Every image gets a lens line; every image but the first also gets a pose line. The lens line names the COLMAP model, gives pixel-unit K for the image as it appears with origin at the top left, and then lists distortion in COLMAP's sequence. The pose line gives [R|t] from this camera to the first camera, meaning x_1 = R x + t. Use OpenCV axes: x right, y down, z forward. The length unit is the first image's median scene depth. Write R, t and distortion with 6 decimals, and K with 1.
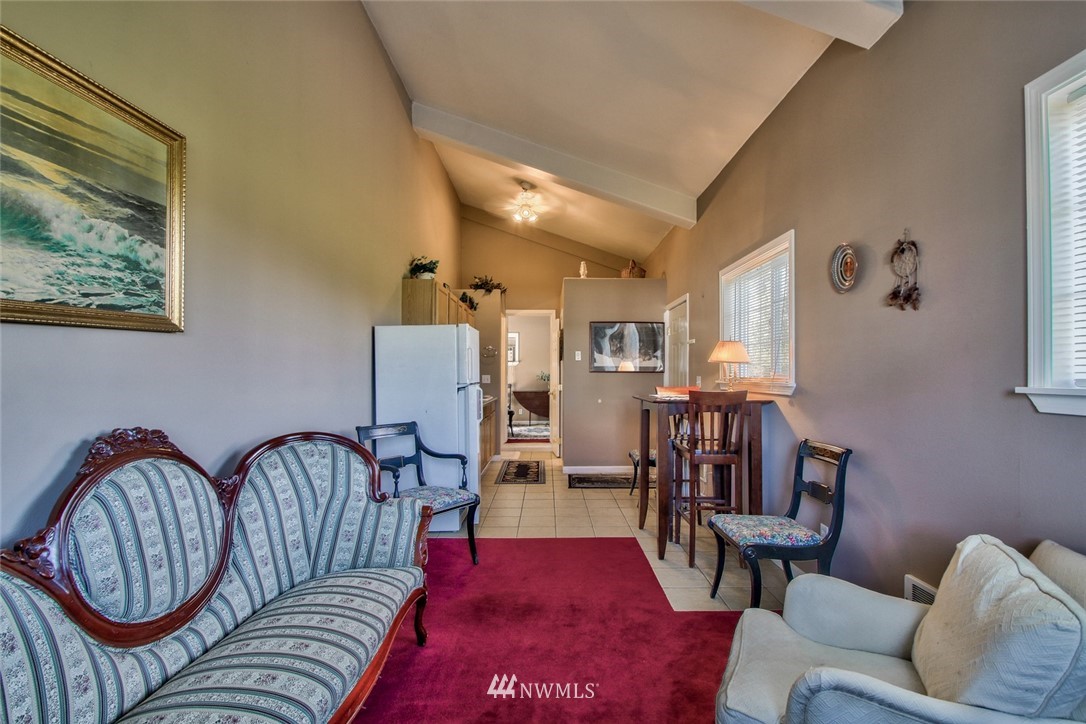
lens RADIAL K [[510.1, 0, 541.7], [0, 510.1, 379.8], [0, 0, 1]] dist [0.001692, -0.000019]
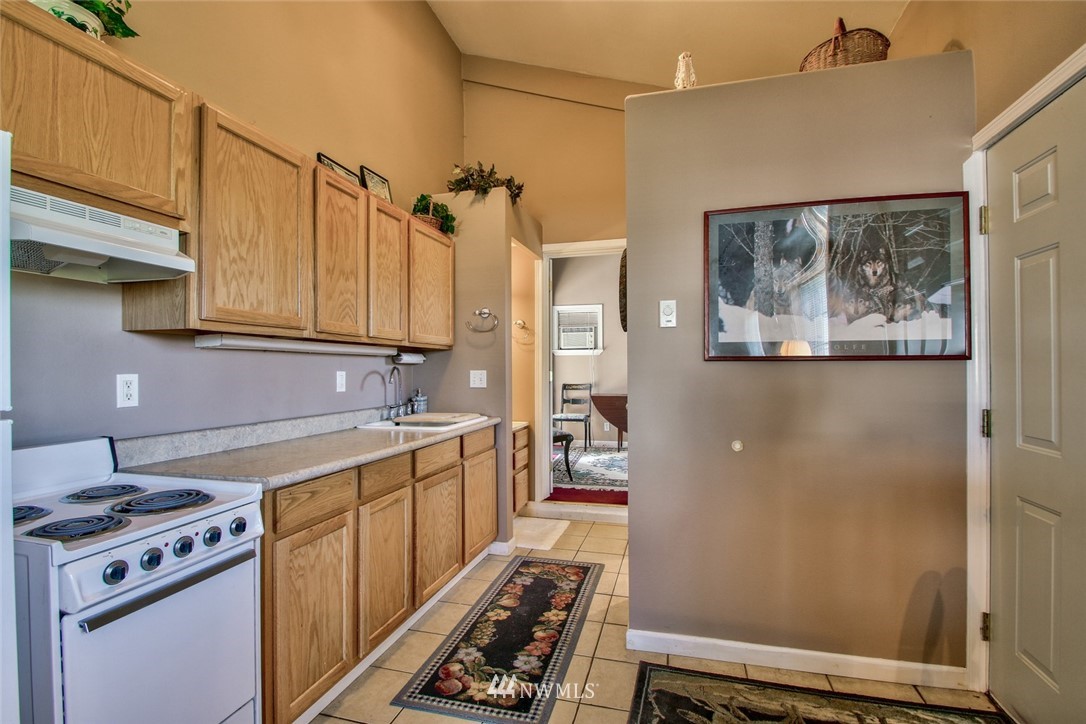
lens RADIAL K [[510.1, 0, 541.7], [0, 510.1, 379.8], [0, 0, 1]] dist [0.001692, -0.000019]
pose [[0.967808, -0.008028, -0.251561, 0.064605], [0.011183, 0.999876, 0.011114, -0.007143], [0.251441, -0.013570, 0.967778, 0.561946]]
